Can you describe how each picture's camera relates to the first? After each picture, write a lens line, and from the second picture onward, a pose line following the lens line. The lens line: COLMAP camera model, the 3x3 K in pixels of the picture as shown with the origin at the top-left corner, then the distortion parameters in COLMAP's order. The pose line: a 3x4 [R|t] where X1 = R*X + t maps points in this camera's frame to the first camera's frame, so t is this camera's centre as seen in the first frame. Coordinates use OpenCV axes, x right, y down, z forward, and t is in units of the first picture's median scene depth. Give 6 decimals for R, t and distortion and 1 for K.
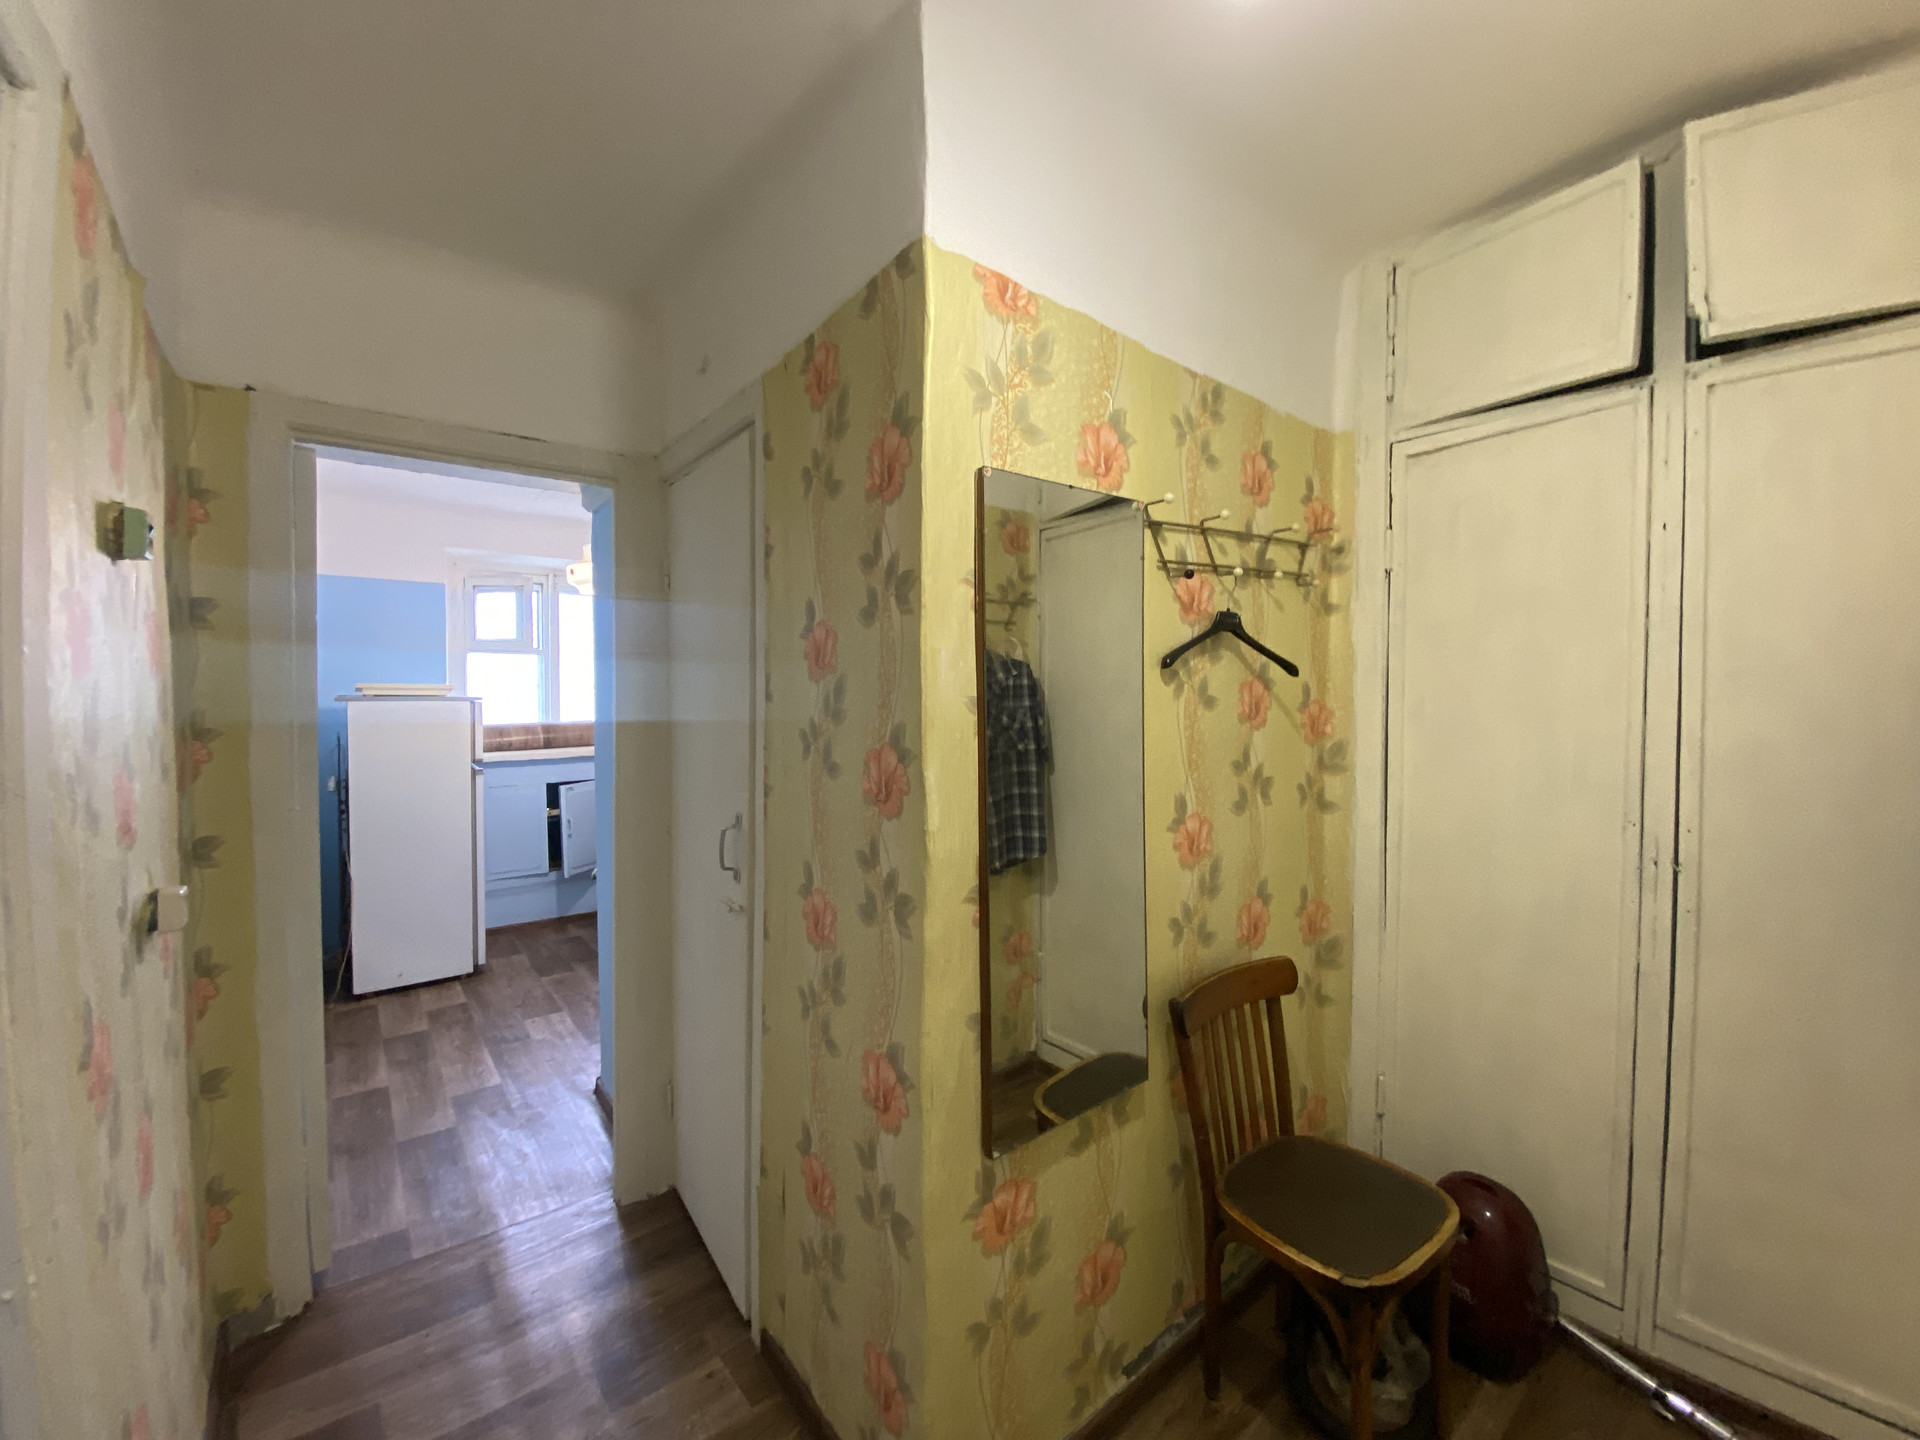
lens RADIAL K [[770.2, 0, 959.2], [0, 770.2, 718.2], [0, 0, 1]] dist [0.019810, -0.021472]
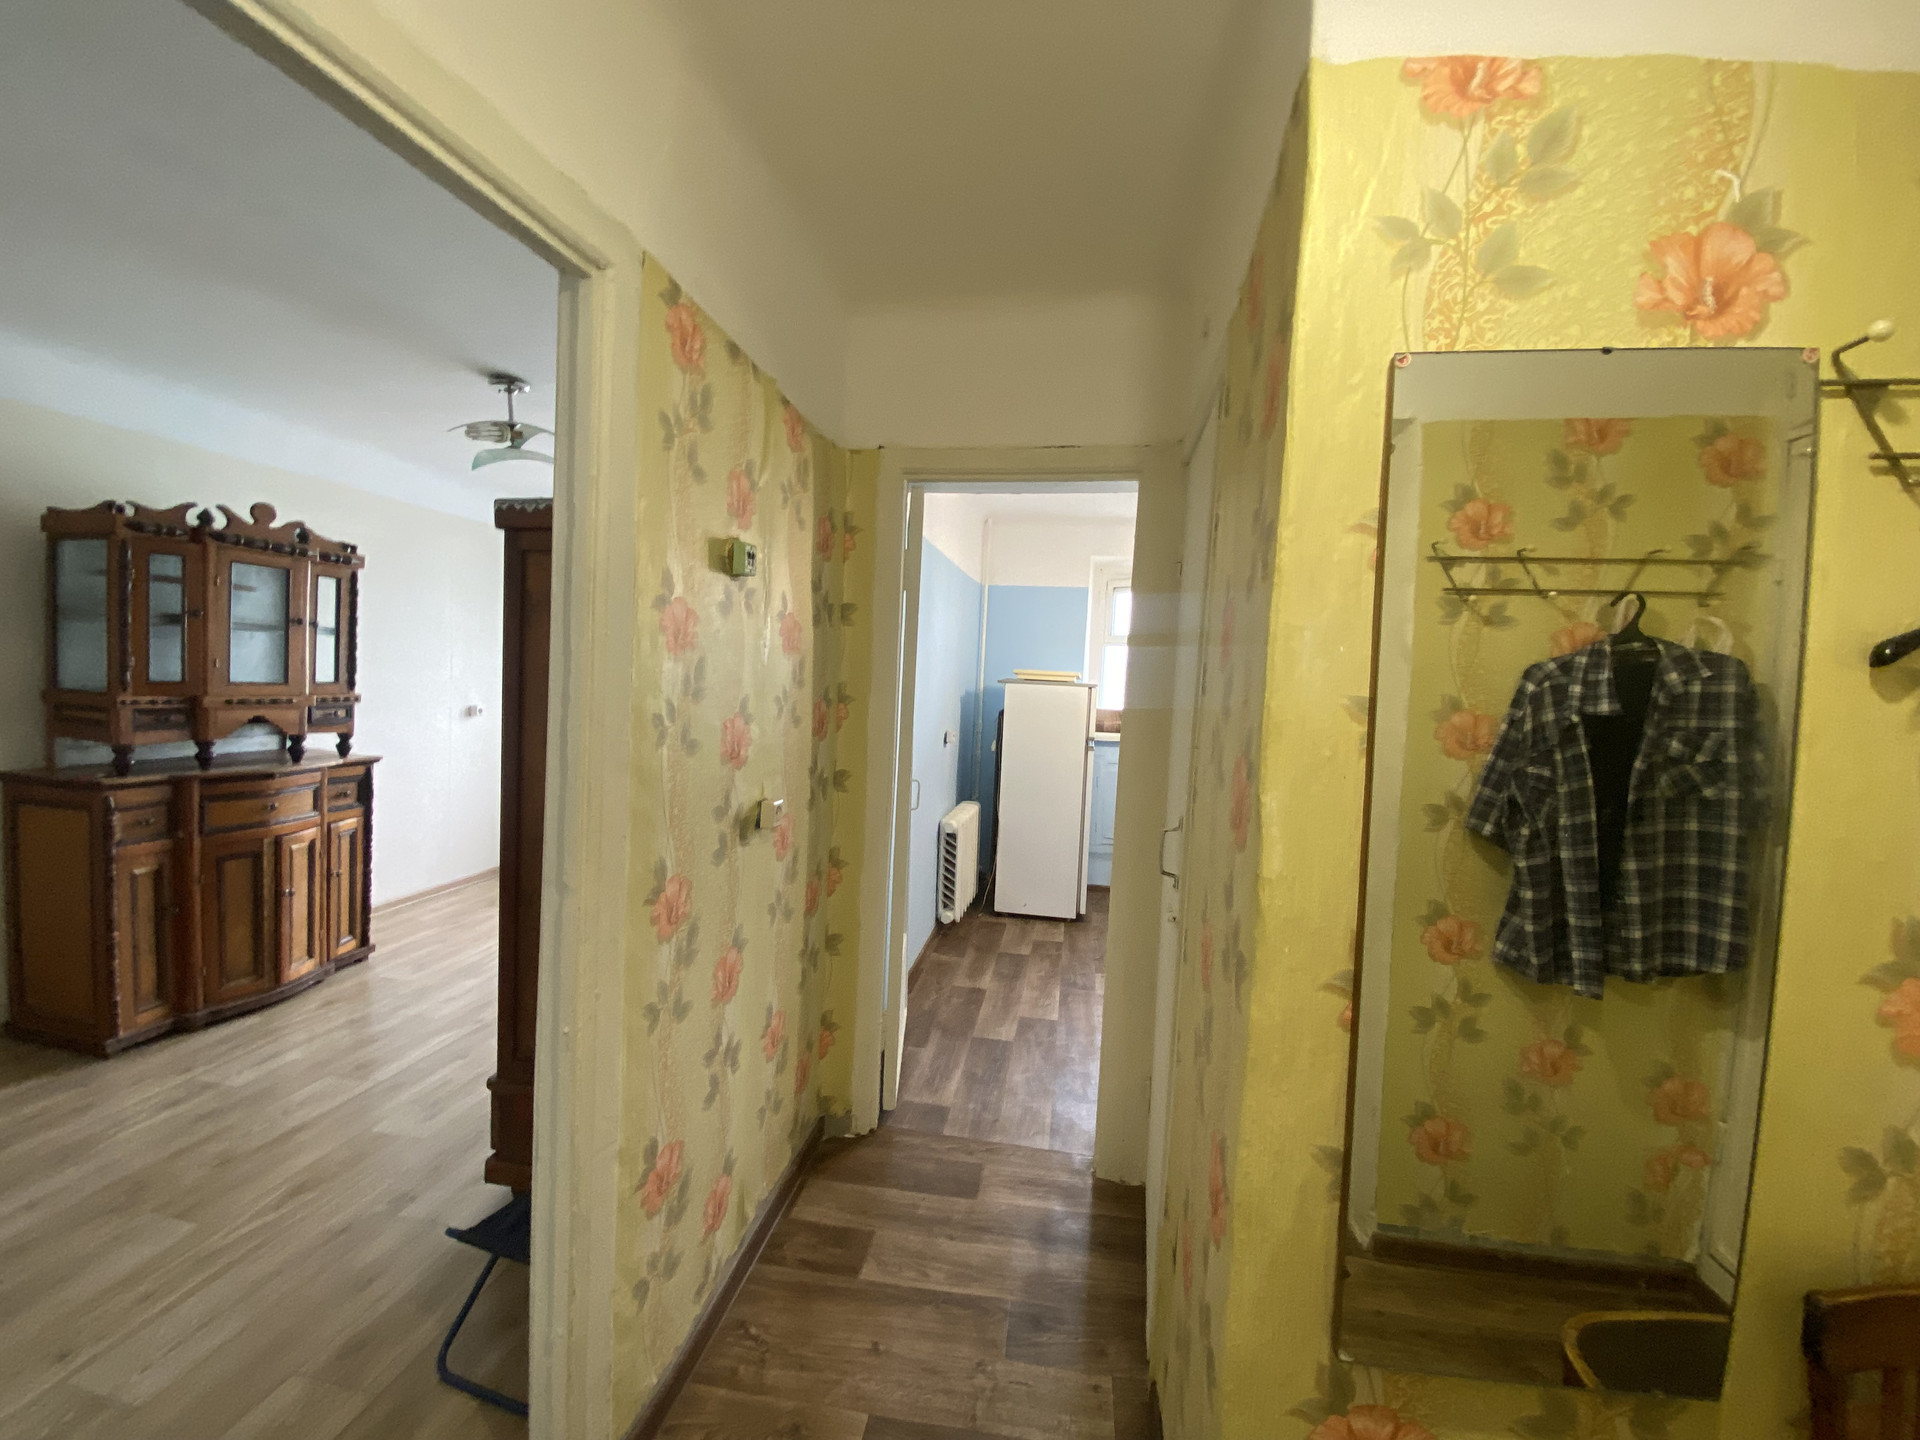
lens RADIAL K [[770.2, 0, 959.2], [0, 770.2, 718.2], [0, 0, 1]] dist [0.019810, -0.021472]
pose [[0.663630, 0.070970, -0.744687, 0.211999], [-0.065243, 0.997187, 0.036892, -0.009422], [0.745210, 0.024103, 0.666394, 0.193960]]
